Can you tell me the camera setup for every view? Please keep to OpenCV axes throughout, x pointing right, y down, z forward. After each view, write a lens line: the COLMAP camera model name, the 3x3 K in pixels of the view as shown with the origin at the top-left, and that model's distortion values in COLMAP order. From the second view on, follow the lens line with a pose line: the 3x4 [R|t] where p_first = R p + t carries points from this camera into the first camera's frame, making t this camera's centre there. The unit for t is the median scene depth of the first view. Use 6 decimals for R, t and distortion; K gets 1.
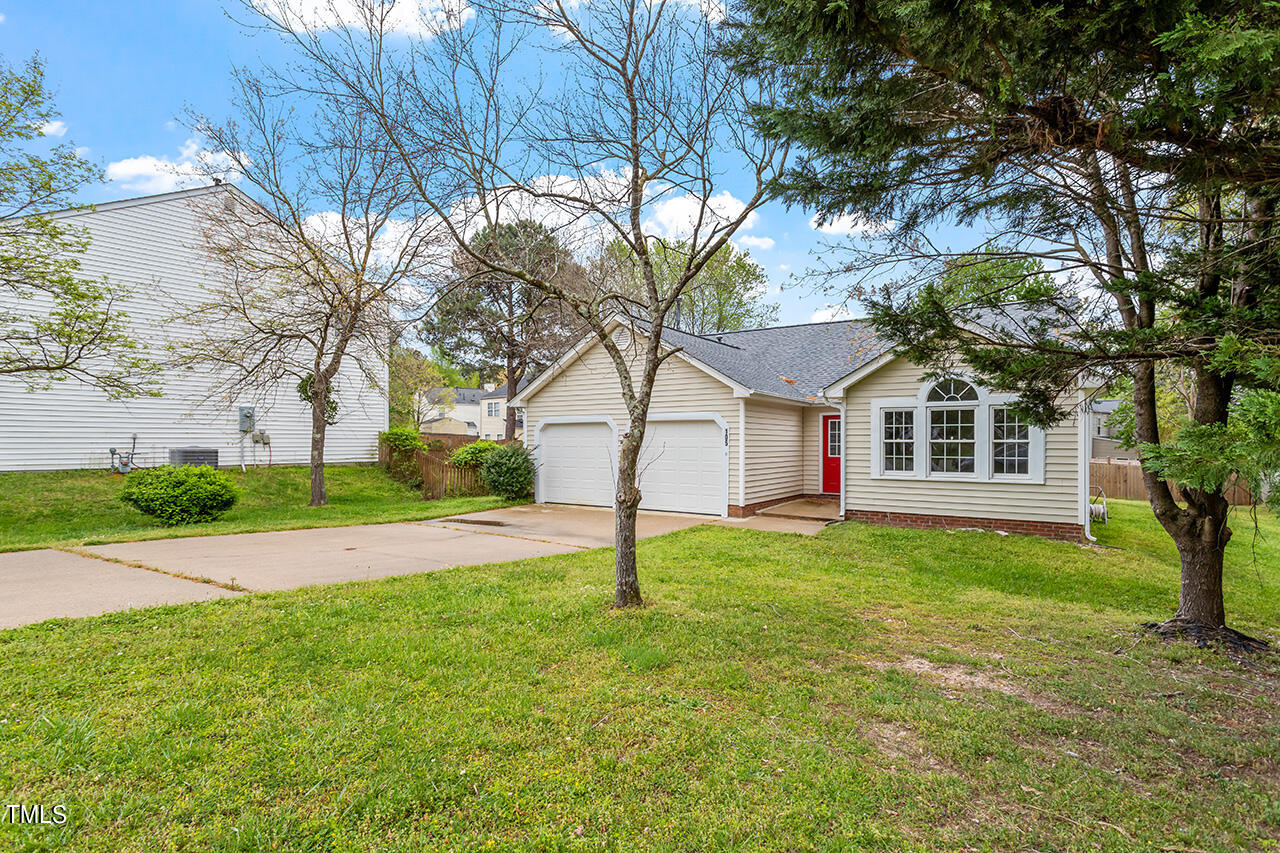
lens RADIAL K [[633.4, 0, 636.5], [0, 633.4, 429.5], [0, 0, 1]] dist [-0.000006, -0.000175]
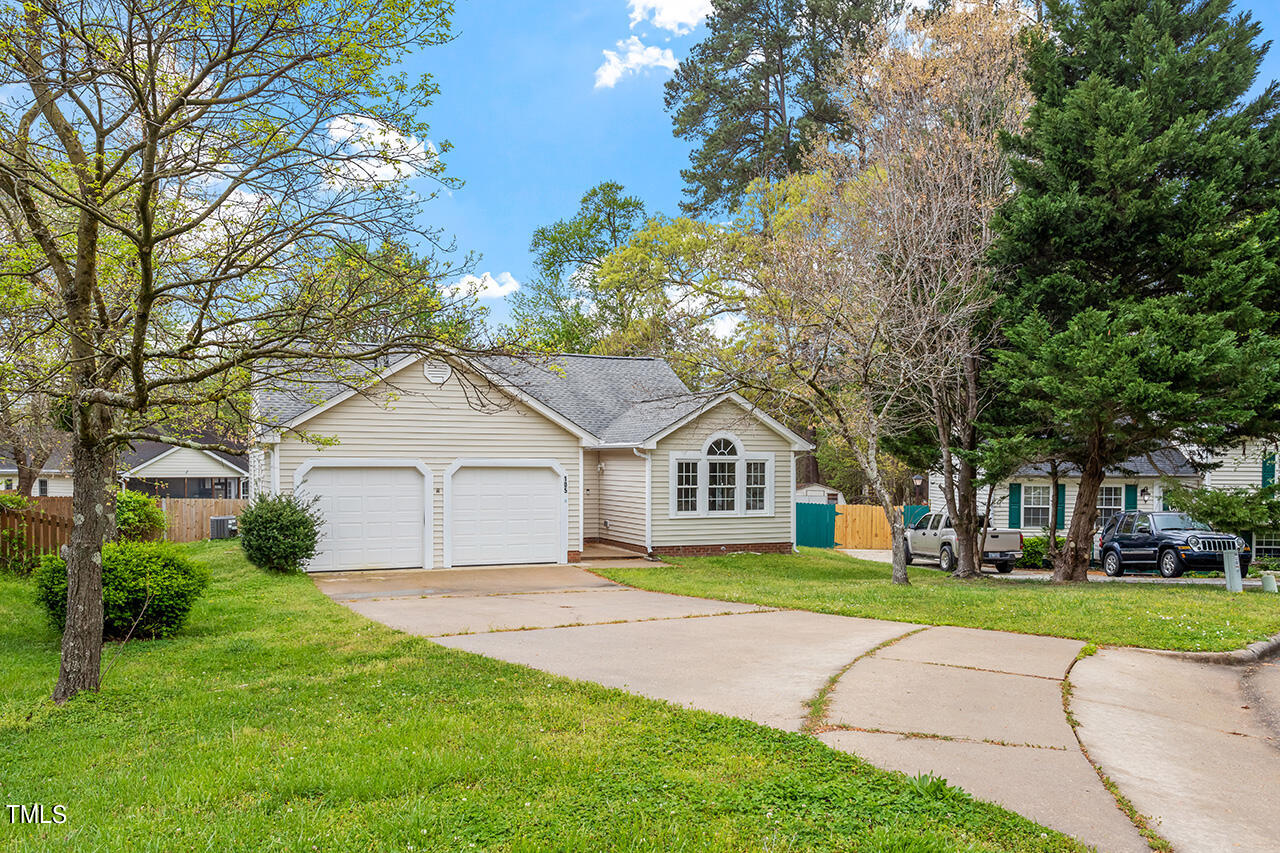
lens RADIAL K [[993.7, 0, 641.5], [0, 993.7, 431.0], [0, 0, 1]] dist [0.000066, 0.000148]
pose [[0.535874, 0.033086, 0.843649, -1.256978], [-0.015631, 0.999449, -0.029267, -0.031820], [-0.844153, 0.002497, 0.536096, 0.049032]]
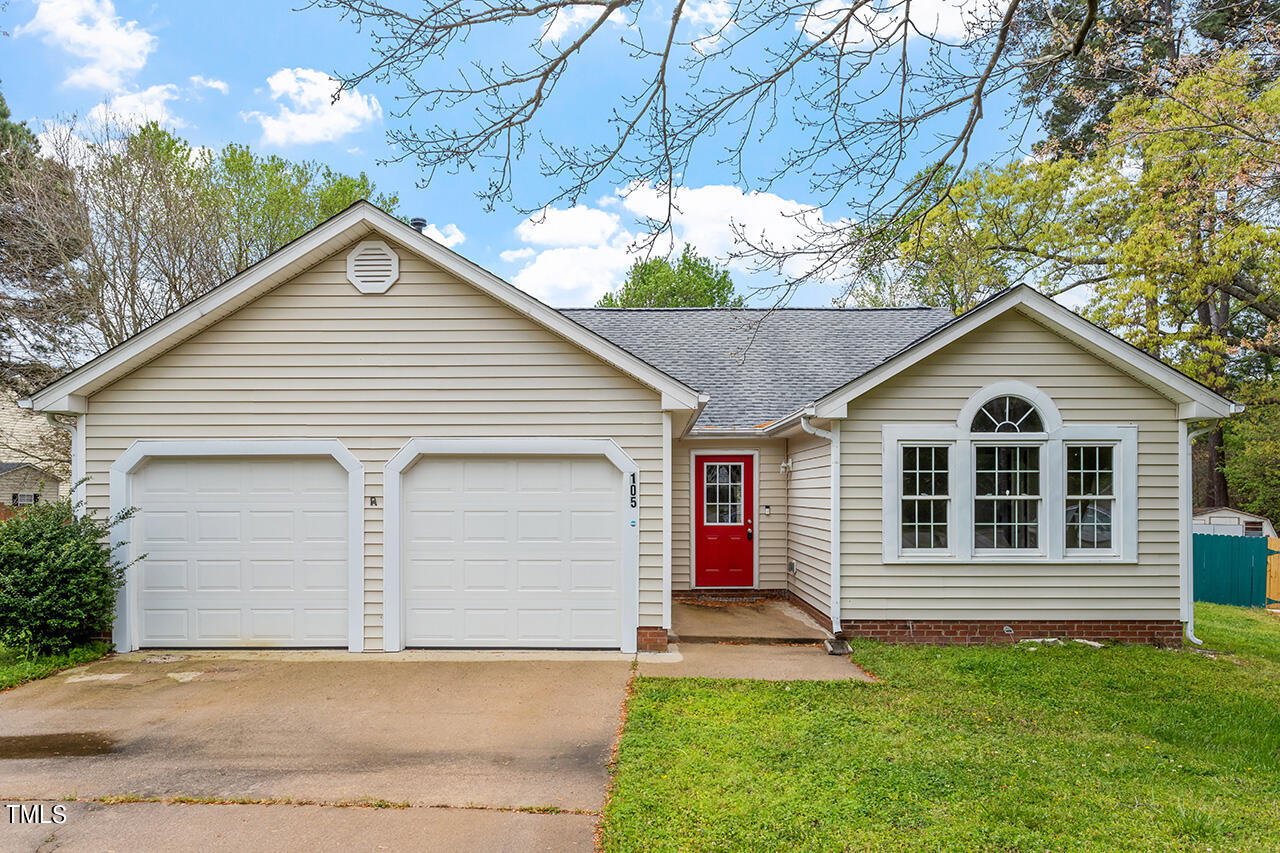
lens RADIAL K [[855.2, 0, 635.2], [0, 855.2, 486.5], [0, 0, 1]] dist [0.000350, 0.002663]
pose [[0.835335, 0.007743, 0.549686, -0.246613], [-0.008016, 0.999966, -0.001904, 0.011691], [-0.549682, -0.002816, 0.835369, 0.488884]]
